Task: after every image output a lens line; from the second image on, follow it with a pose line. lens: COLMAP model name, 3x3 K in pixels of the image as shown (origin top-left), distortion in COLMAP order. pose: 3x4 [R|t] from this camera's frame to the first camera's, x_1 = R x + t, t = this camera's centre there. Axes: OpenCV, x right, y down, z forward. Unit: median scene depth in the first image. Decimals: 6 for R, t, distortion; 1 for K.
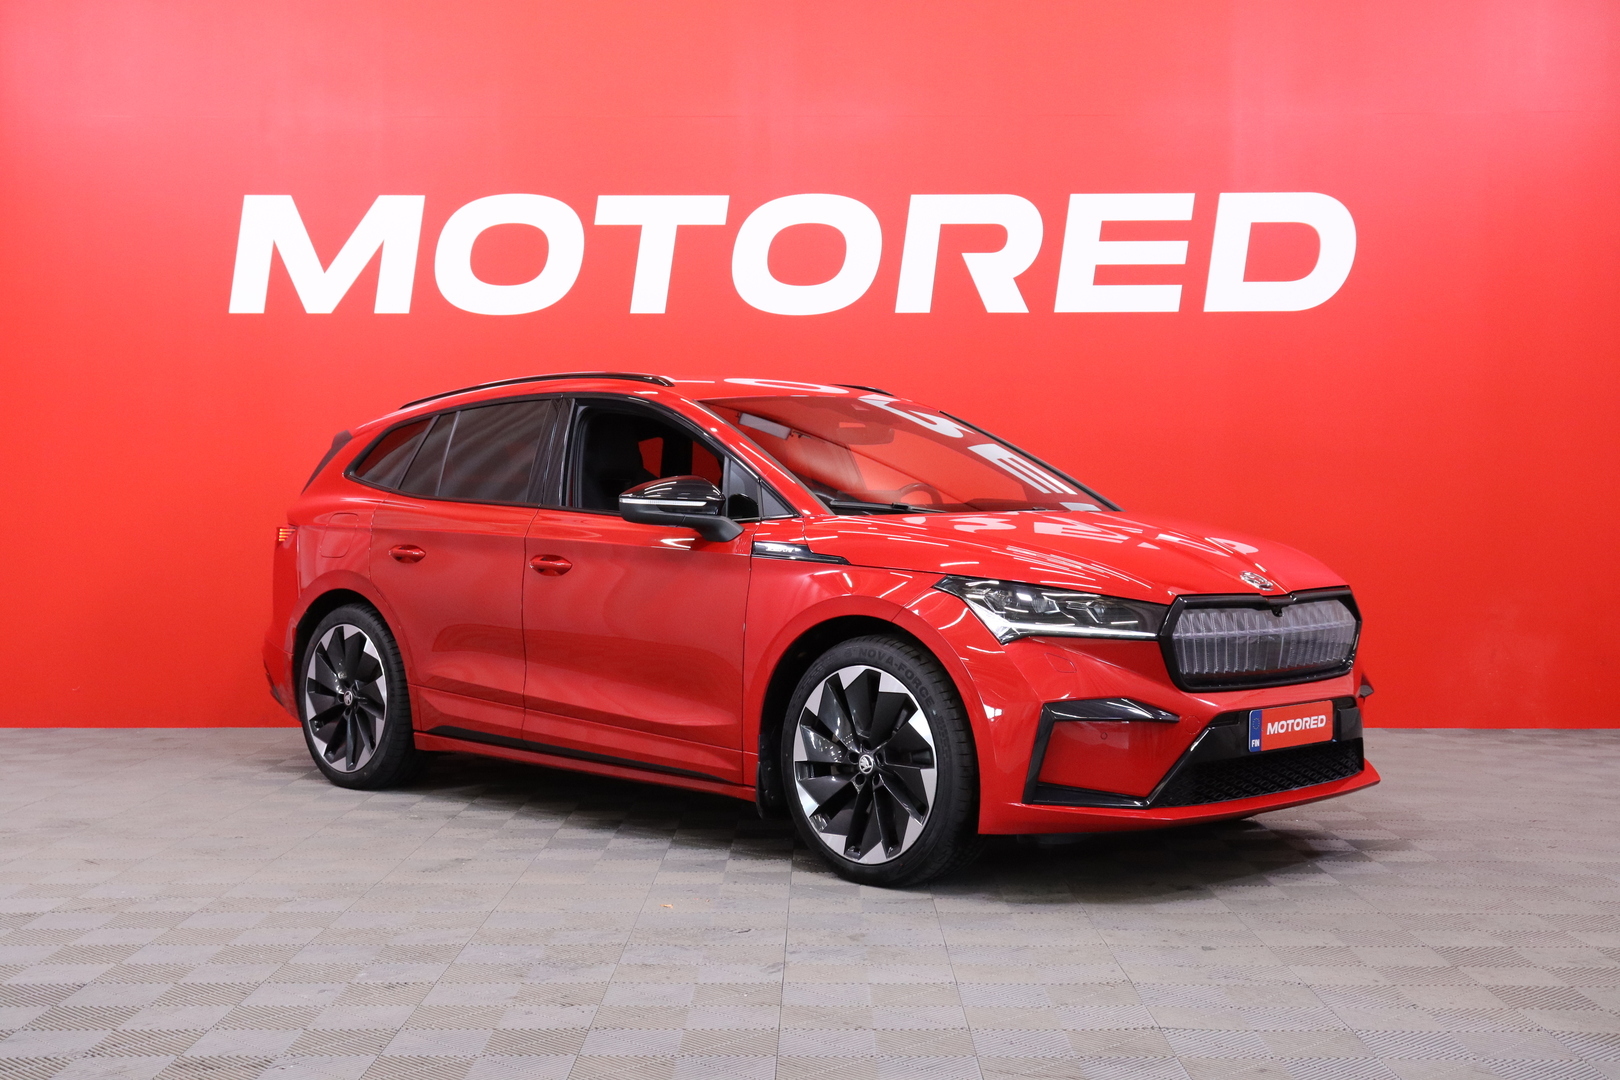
lens RADIAL K [[2089.7, 0, 810.0], [0, 2089.7, 540.0], [0, 0, 1]] dist [-0.015430, -0.016888]
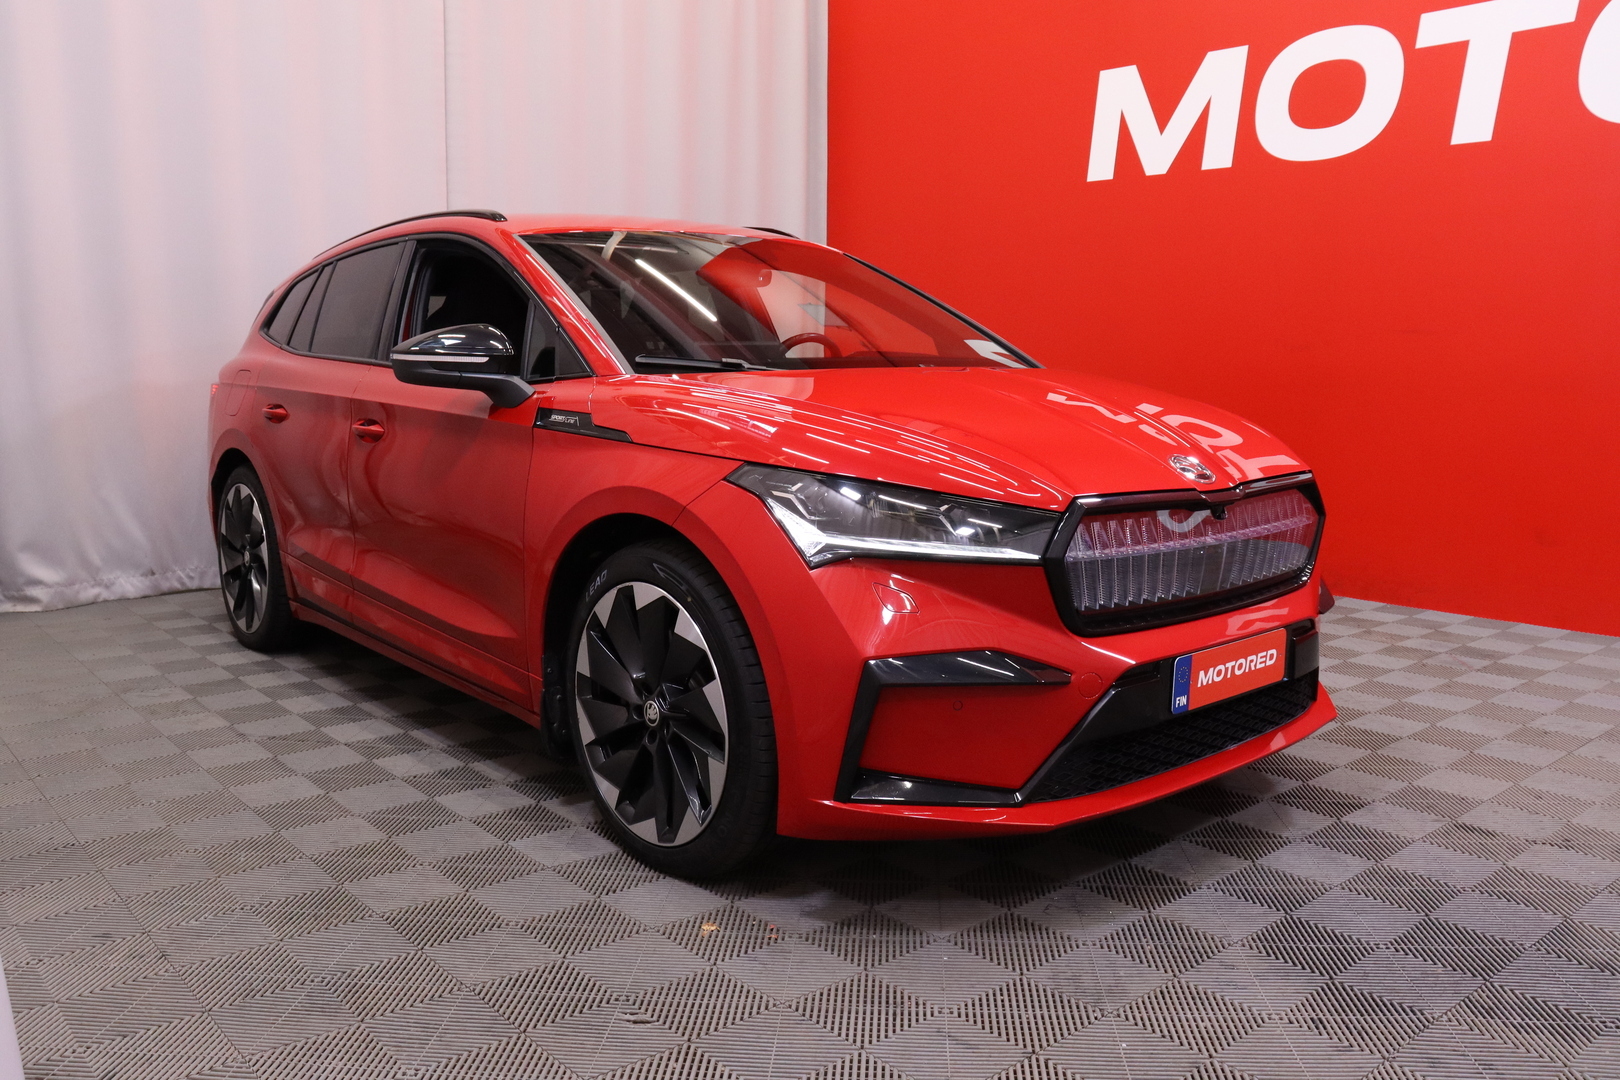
lens RADIAL K [[1321.6, 0, 810.0], [0, 1321.6, 540.0], [0, 0, 1]] dist [-0.184176, 0.212603]
pose [[0.997206, 0.012743, -0.073606, 0.117885], [-0.003650, 0.992477, 0.122374, -0.011127], [0.074611, -0.121763, 0.989751, 0.552147]]
